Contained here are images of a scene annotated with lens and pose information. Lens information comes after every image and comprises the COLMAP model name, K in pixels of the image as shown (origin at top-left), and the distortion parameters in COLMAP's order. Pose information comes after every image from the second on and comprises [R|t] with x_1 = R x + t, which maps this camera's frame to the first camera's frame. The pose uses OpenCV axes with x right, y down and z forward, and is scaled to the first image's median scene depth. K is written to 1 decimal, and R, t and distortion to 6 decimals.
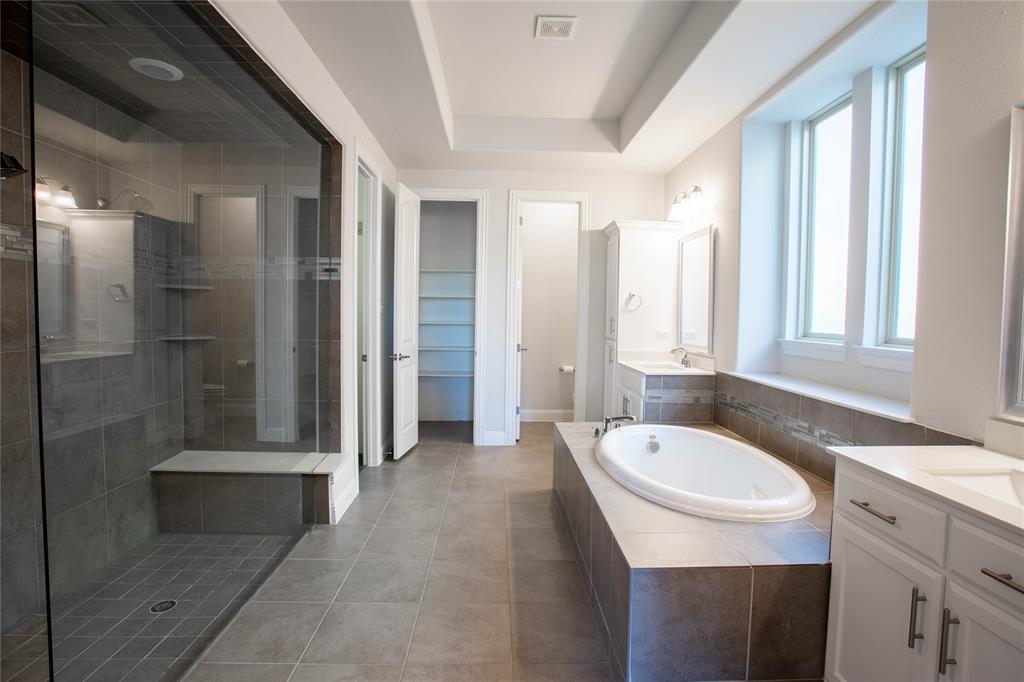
lens RADIAL K [[492.0, 0, 512.7], [0, 492.0, 341.3], [0, 0, 1]] dist [-0.027235, -0.000106]
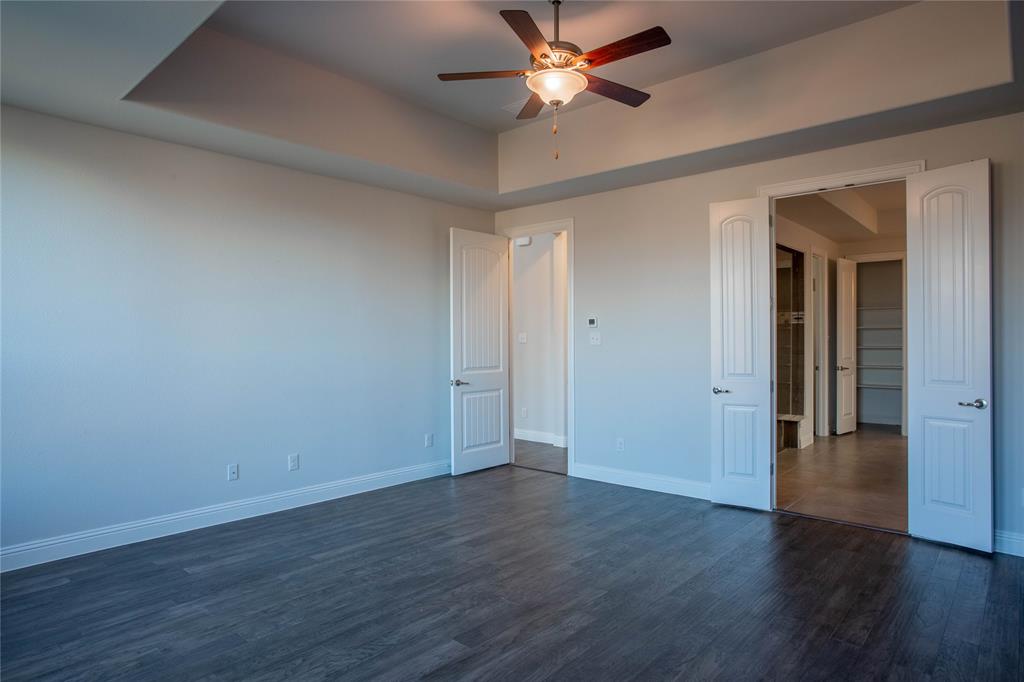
lens RADIAL K [[612.6, 0, 510.5], [0, 612.6, 345.2], [0, 0, 1]] dist [-0.058398, -0.000873]
pose [[0.723650, -0.014428, -0.690017, 0.339107], [-0.019580, 0.998950, -0.041423, 0.061012], [0.689890, 0.043487, 0.722607, -1.136551]]
